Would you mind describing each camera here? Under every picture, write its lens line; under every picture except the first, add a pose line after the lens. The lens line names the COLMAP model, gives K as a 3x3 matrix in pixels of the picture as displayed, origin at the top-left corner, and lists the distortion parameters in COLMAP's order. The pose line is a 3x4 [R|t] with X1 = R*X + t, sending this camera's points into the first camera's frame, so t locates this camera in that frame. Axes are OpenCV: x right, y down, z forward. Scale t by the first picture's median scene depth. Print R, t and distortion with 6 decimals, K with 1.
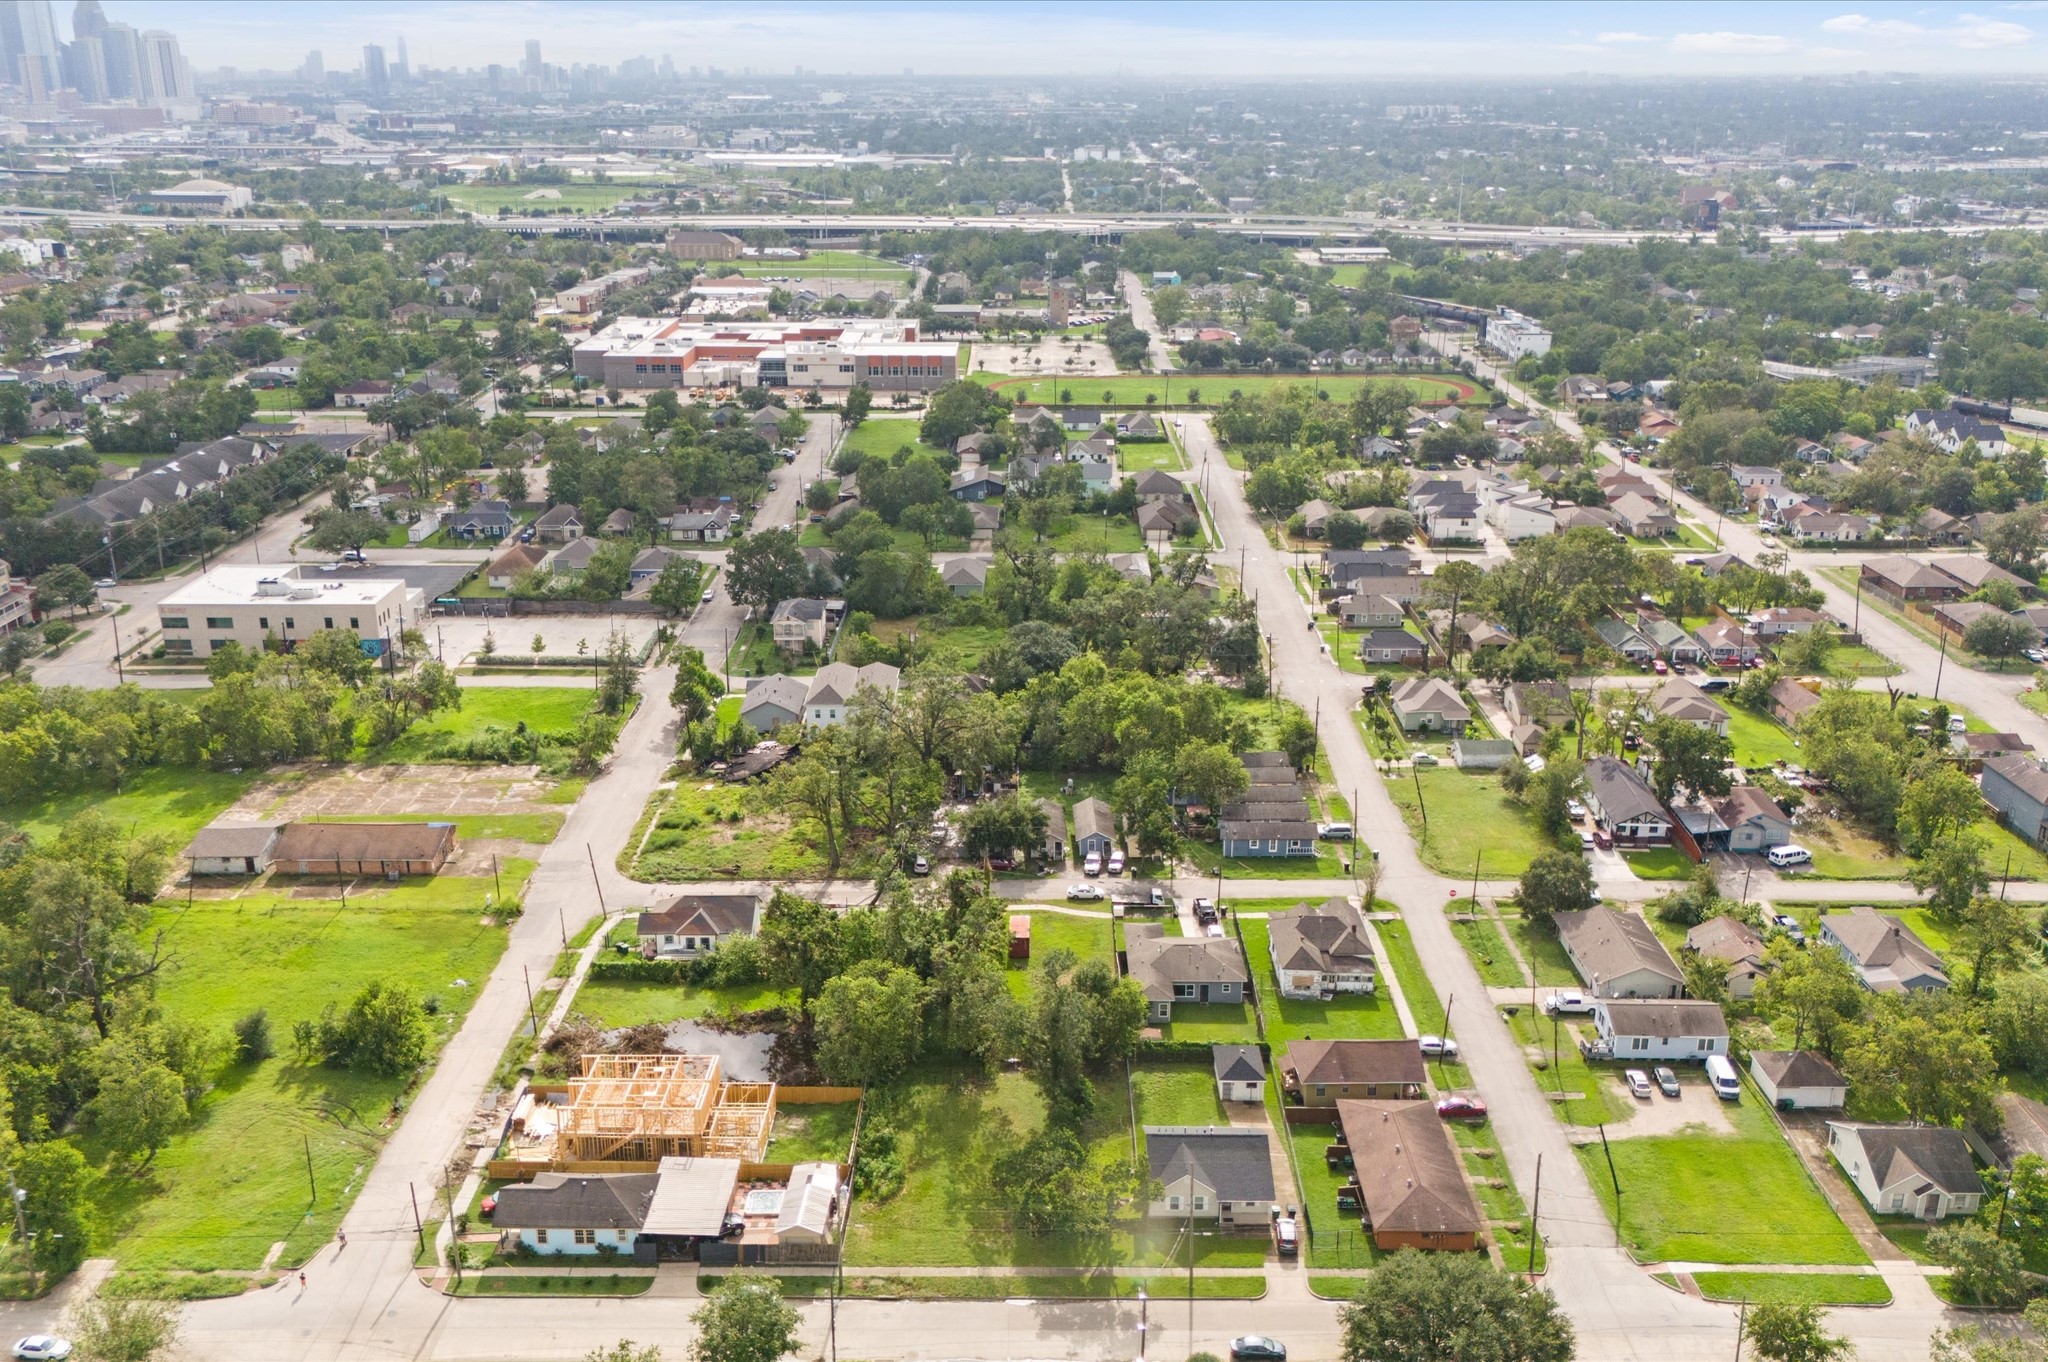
lens RADIAL K [[1834.6, 0, 1030.1], [0, 1834.6, 694.8], [0, 0, 1]] dist [0.089140, -0.107409]
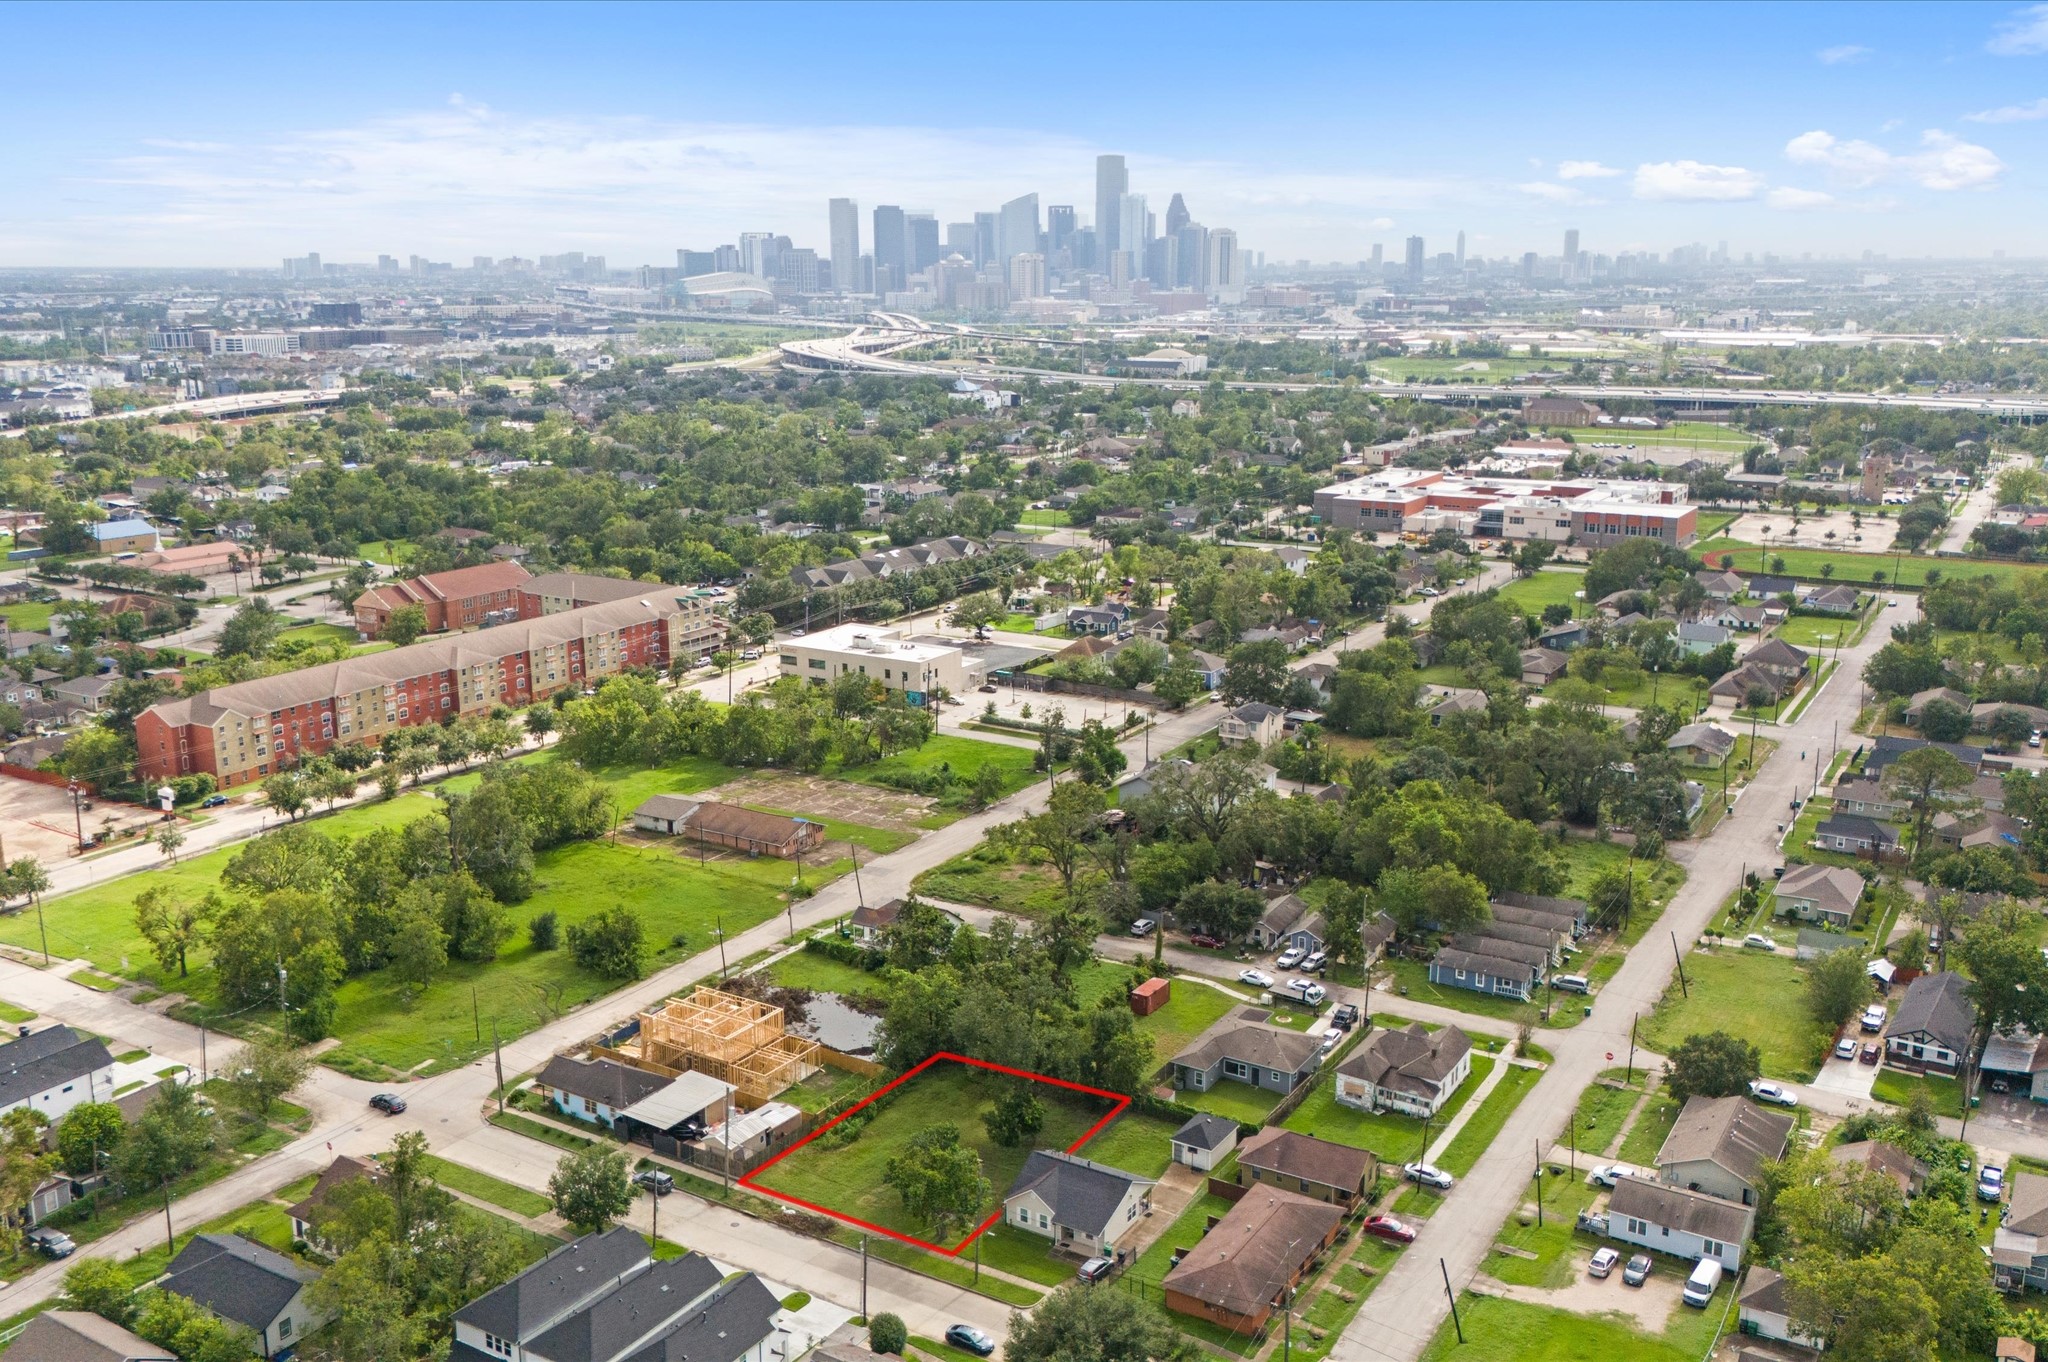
lens RADIAL K [[1834.6, 0, 1021.5], [0, 1834.6, 660.1], [0, 0, 1]] dist [0.089140, -0.107409]
pose [[0.846253, 0.108596, -0.521597, 0.472232], [-0.166936, 0.983755, -0.066024, 0.024796], [0.505953, 0.142946, 0.850634, 0.038928]]
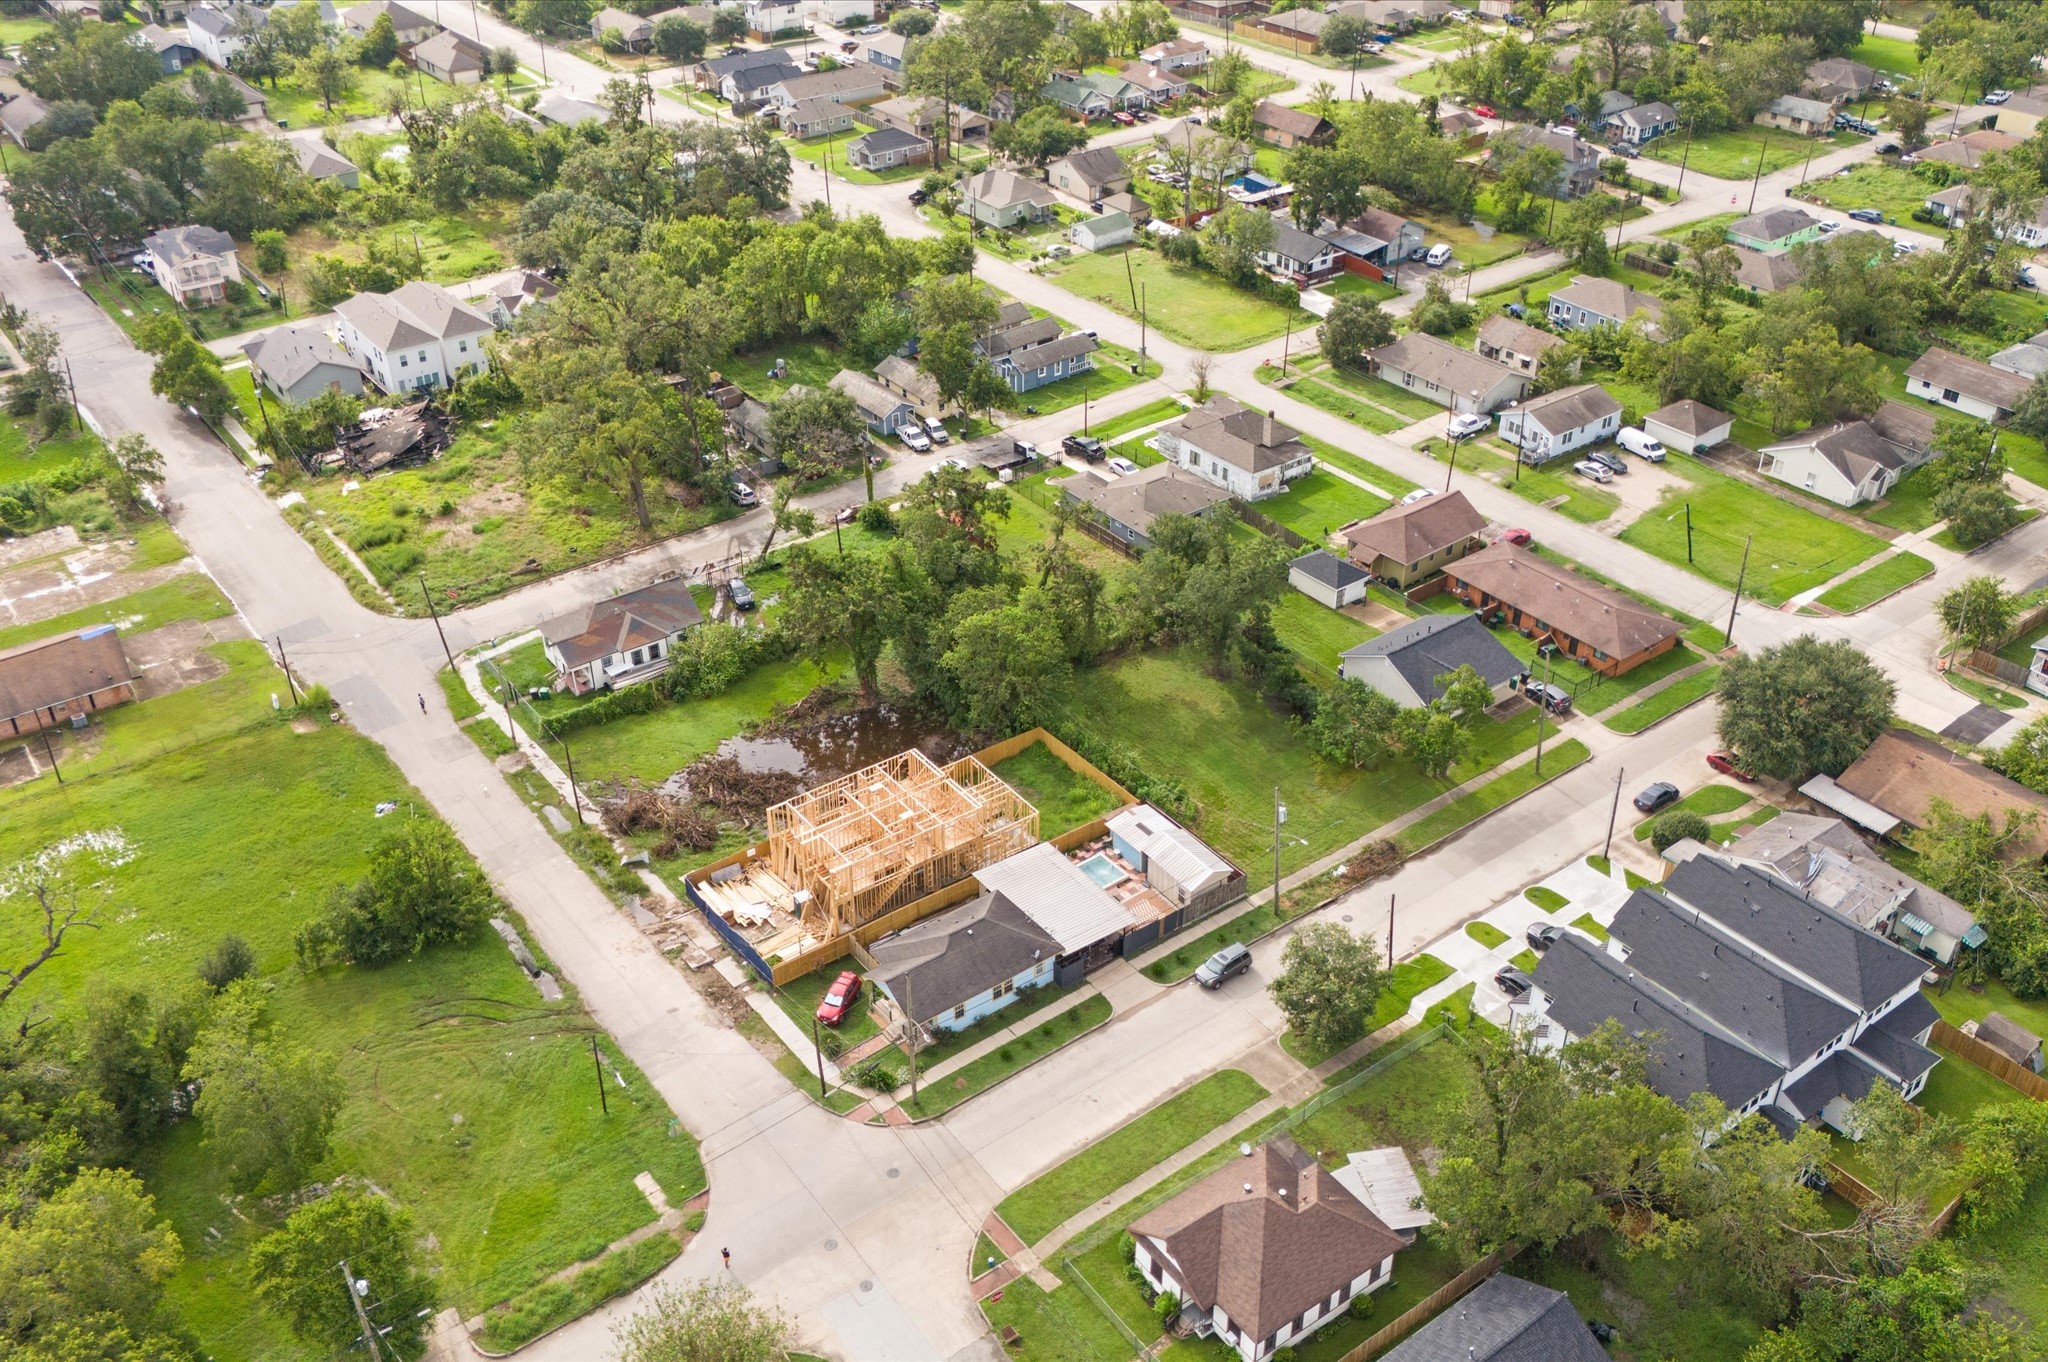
lens RADIAL K [[1834.6, 0, 1042.1], [0, 1834.6, 681.8], [0, 0, 1]] dist [0.089140, -0.107409]
pose [[0.790255, -0.333622, 0.513997, -0.453540], [0.203880, 0.934160, 0.292879, -0.047594], [-0.577867, -0.126656, 0.806243, 0.278854]]
